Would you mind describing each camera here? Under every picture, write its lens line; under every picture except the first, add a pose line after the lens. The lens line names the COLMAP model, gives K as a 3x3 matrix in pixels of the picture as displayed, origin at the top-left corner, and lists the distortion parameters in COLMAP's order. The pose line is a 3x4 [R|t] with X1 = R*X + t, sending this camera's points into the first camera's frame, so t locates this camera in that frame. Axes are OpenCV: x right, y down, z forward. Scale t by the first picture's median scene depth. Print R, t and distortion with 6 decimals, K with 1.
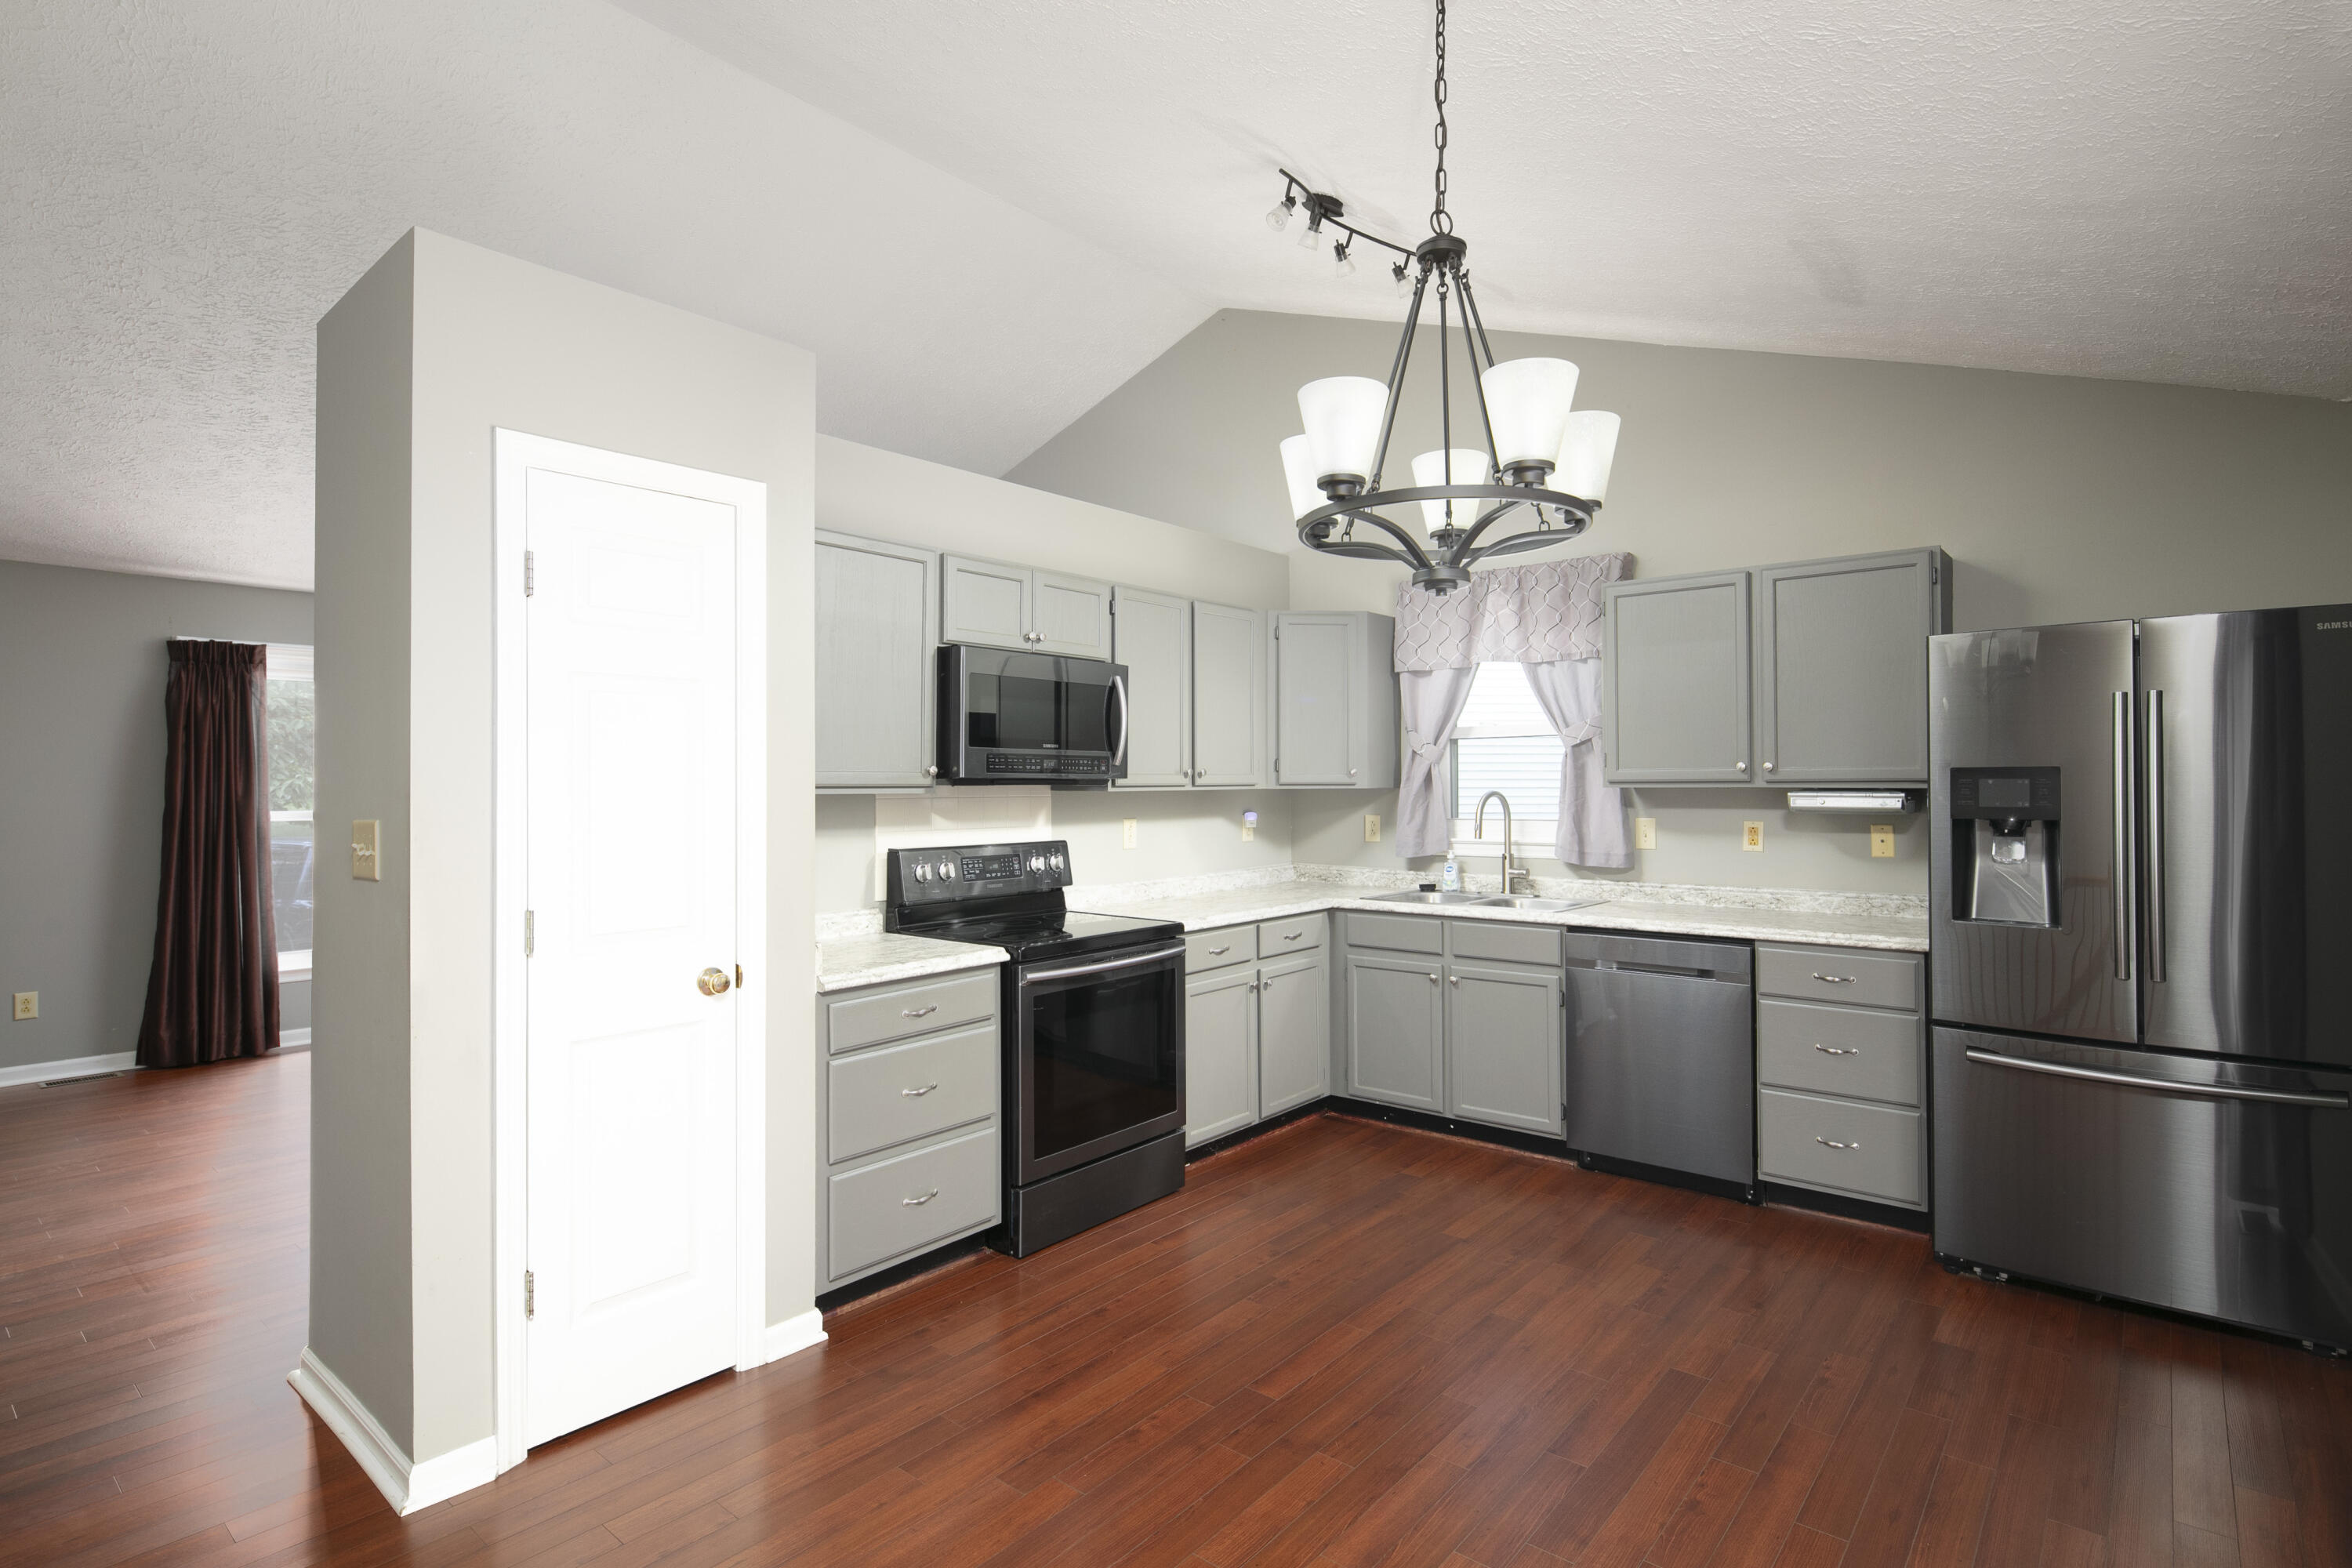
lens RADIAL K [[1128.8, 0, 1182.8], [0, 1128.8, 776.7], [0, 0, 1]] dist [0.000050, 0.000102]
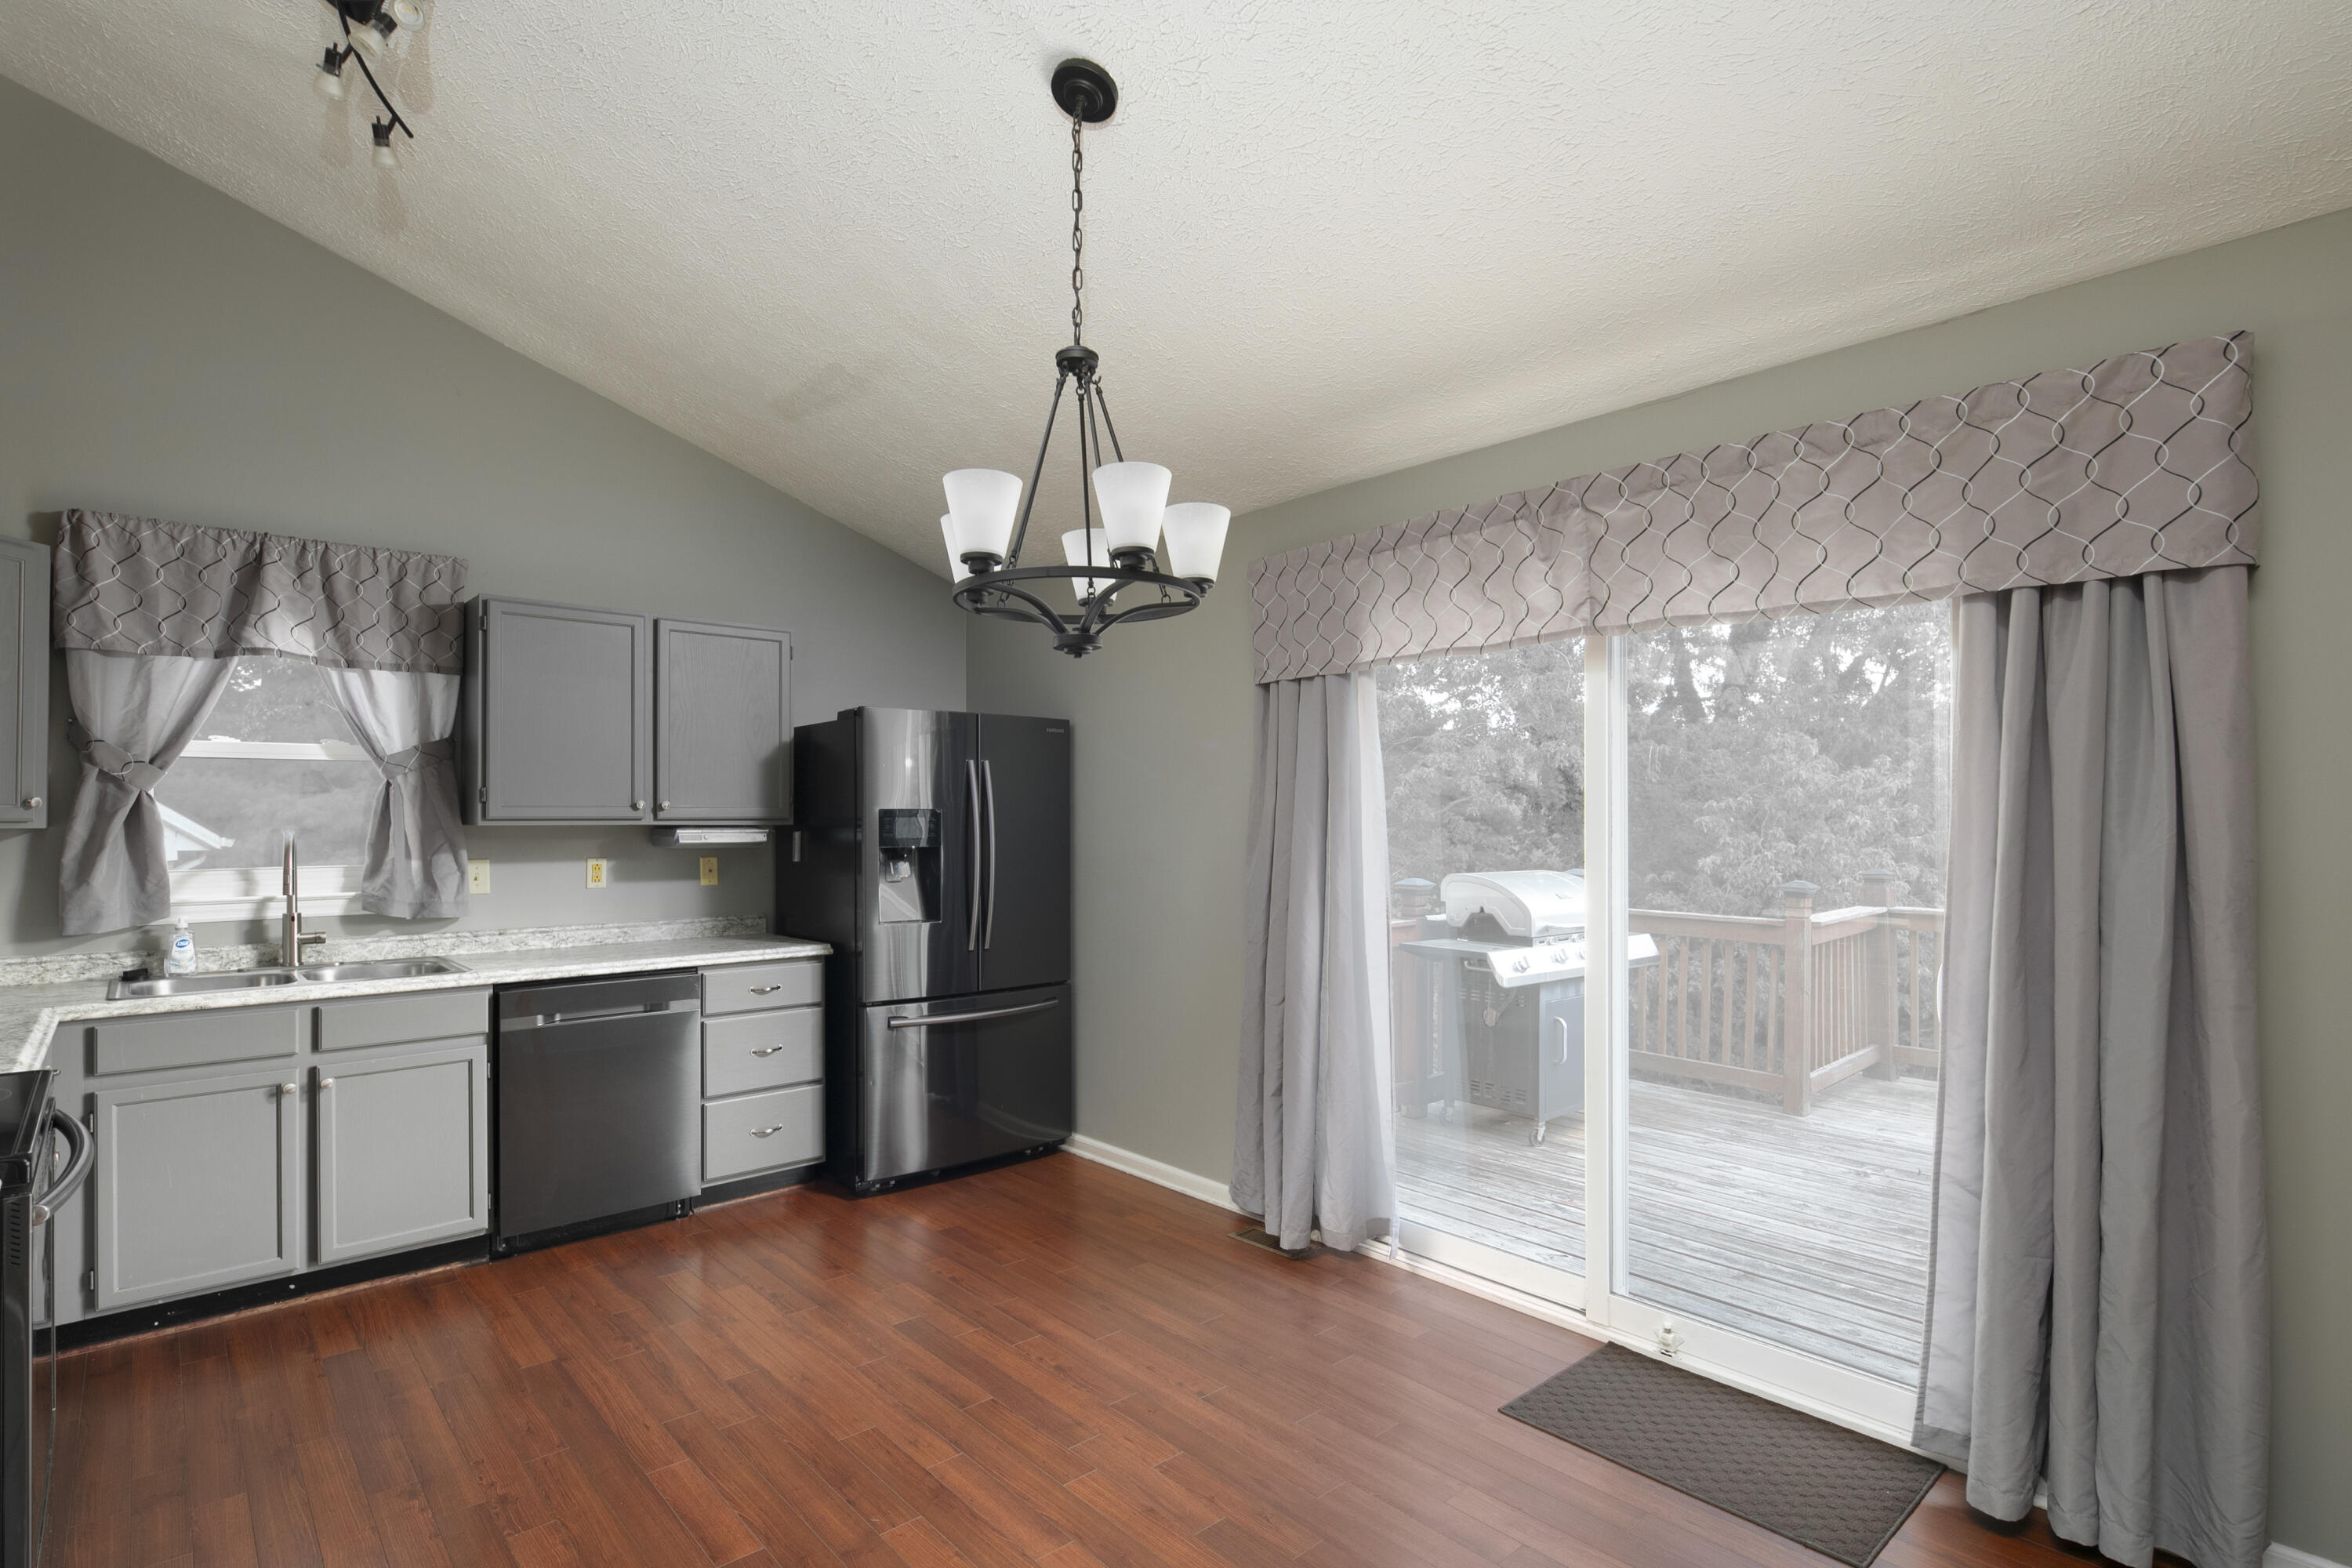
lens RADIAL K [[1138.2, 0, 1173.1], [0, 1138.2, 809.7], [0, 0, 1]] dist [-0.021966, -0.000310]
pose [[0.128323, 0.011538, 0.991665, -0.486948], [-0.006109, 0.999923, -0.010844, 0.004287], [-0.991714, -0.004666, 0.128384, 0.400505]]
